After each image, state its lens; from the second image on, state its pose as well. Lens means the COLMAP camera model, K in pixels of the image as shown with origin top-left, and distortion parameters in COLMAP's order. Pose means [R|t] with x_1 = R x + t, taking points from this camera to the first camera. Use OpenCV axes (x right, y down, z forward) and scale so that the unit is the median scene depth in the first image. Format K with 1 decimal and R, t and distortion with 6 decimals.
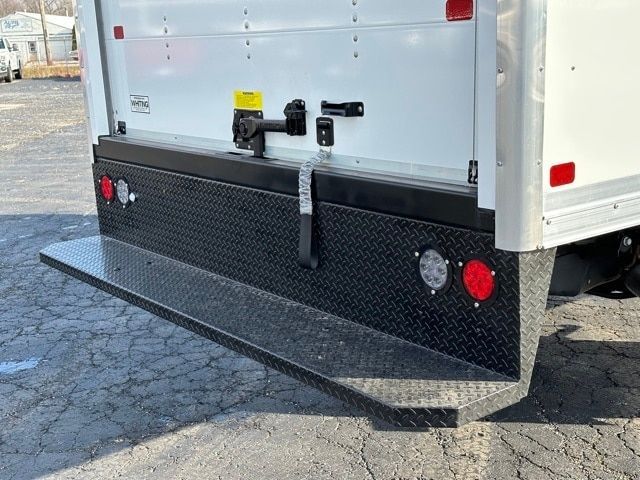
lens RADIAL K [[889.0, 0, 322.4], [0, 889.0, 245.1], [0, 0, 1]] dist [0.150444, 0.034037]
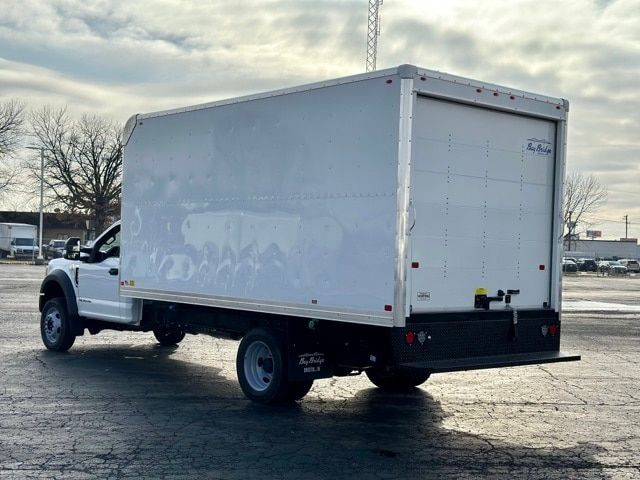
lens RADIAL K [[889.0, 0, 322.4], [0, 889.0, 245.1], [0, 0, 1]] dist [0.150444, 0.034037]
pose [[-0.071164, 0.045244, 0.996438, -3.274499], [0.197133, 0.979905, -0.030415, -0.358620], [-0.977790, 0.194267, -0.078653, 1.896090]]
